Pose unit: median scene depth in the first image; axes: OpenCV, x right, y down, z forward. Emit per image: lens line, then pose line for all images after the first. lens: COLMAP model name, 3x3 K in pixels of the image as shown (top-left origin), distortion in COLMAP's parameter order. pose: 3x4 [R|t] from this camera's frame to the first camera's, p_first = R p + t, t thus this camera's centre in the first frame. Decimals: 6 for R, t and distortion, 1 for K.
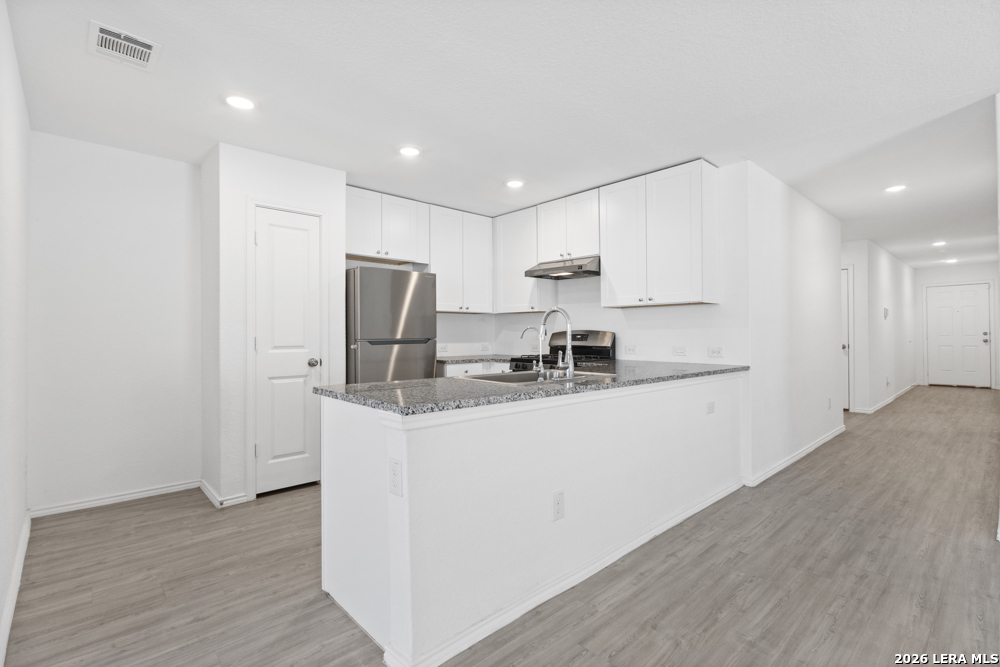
lens RADIAL K [[464.6, 0, 498.9], [0, 464.6, 334.0], [0, 0, 1]] dist [0.000357, 0.001082]
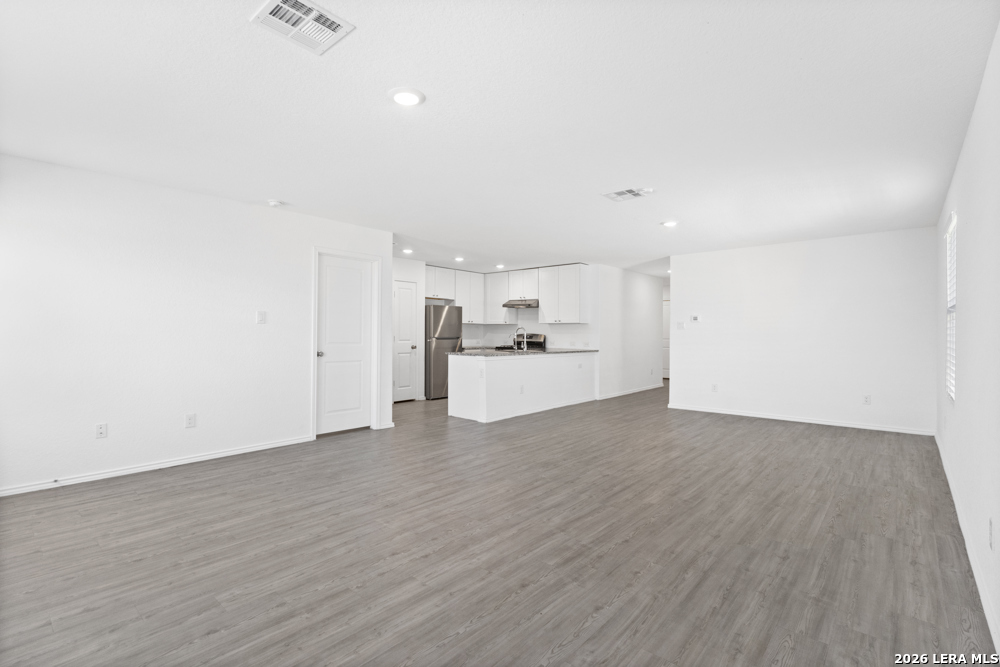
lens RADIAL K [[464.6, 0, 498.9], [0, 464.6, 334.0], [0, 0, 1]] dist [0.000357, 0.001082]
pose [[0.993820, 0.011228, 0.110436, -0.200925], [-0.011348, 0.999936, 0.000455, -0.007309], [-0.110424, -0.001706, 0.993883, -1.117591]]
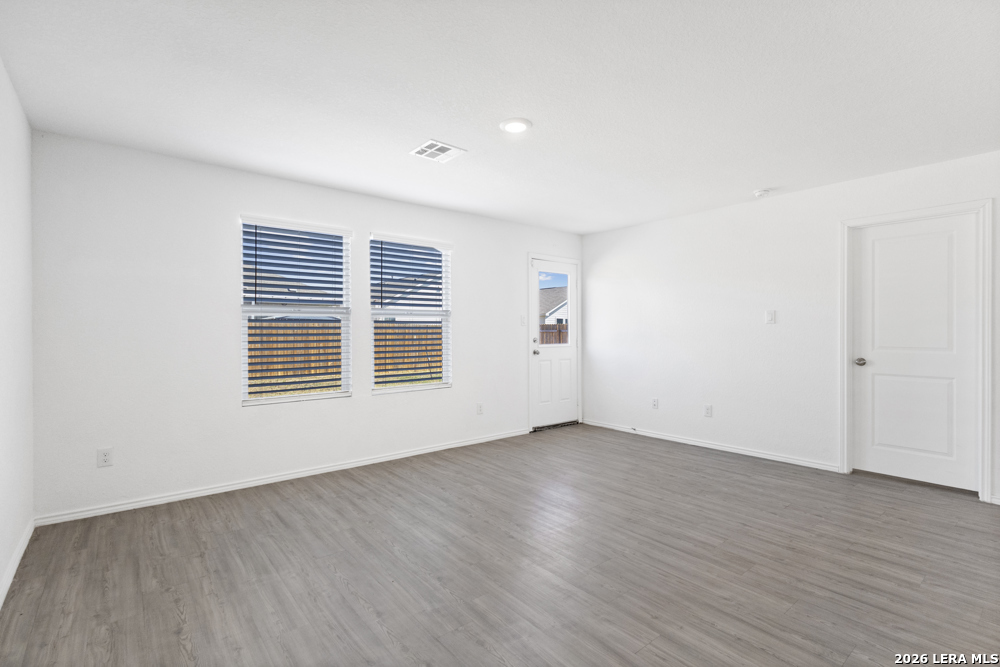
lens RADIAL K [[464.6, 0, 498.9], [0, 464.6, 334.0], [0, 0, 1]] dist [0.000357, 0.001082]
pose [[-0.056457, 0.010531, -0.998349, 0.436455], [0.002352, 0.999943, 0.010415, -0.015396], [0.998402, -0.001760, -0.056479, -0.487858]]
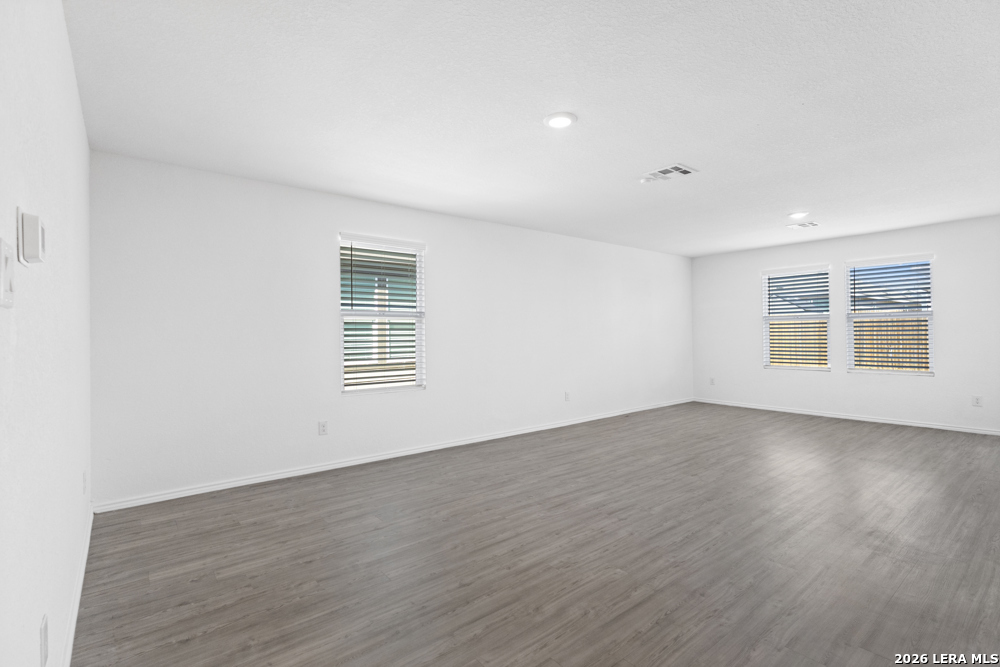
lens RADIAL K [[471.3, 0, 500.0], [0, 471.3, 333.5], [0, 0, 1]] dist [0.000045, 0.000230]
pose [[-0.998021, 0.015868, 0.060853, 0.458379], [0.015962, 0.999872, 0.001060, -0.017084], [-0.060829, 0.002029, -0.998146, 0.787017]]
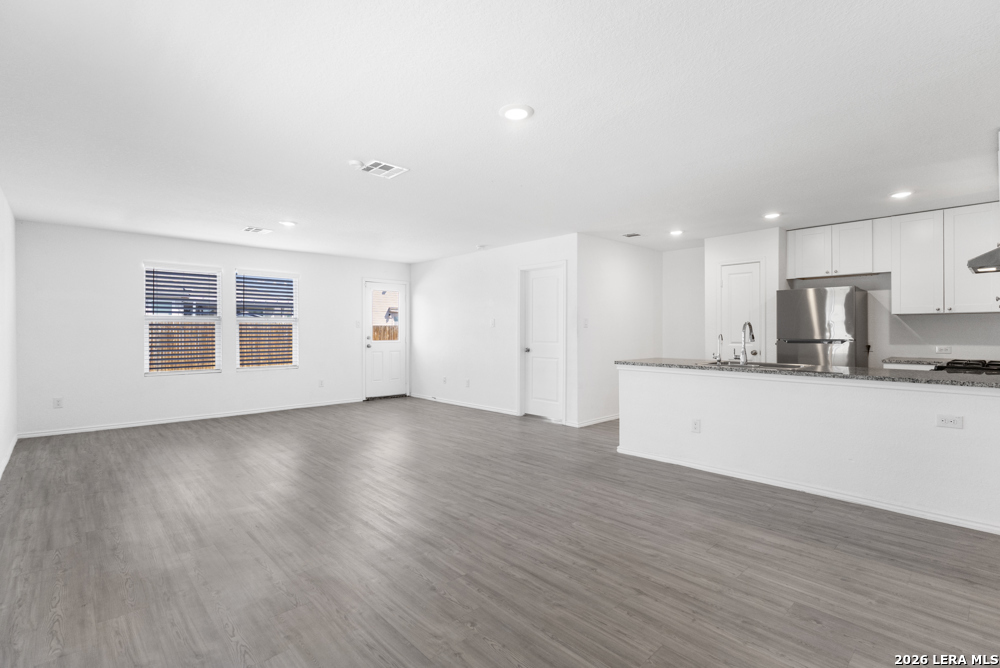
lens RADIAL K [[464.6, 0, 498.9], [0, 464.6, 334.5], [0, 0, 1]] dist [0.000357, 0.001082]
pose [[0.008848, 0.011550, -0.999894, 1.056714], [0.000713, 0.999933, 0.011557, -0.019188], [0.999961, -0.000815, 0.008839, 0.077012]]
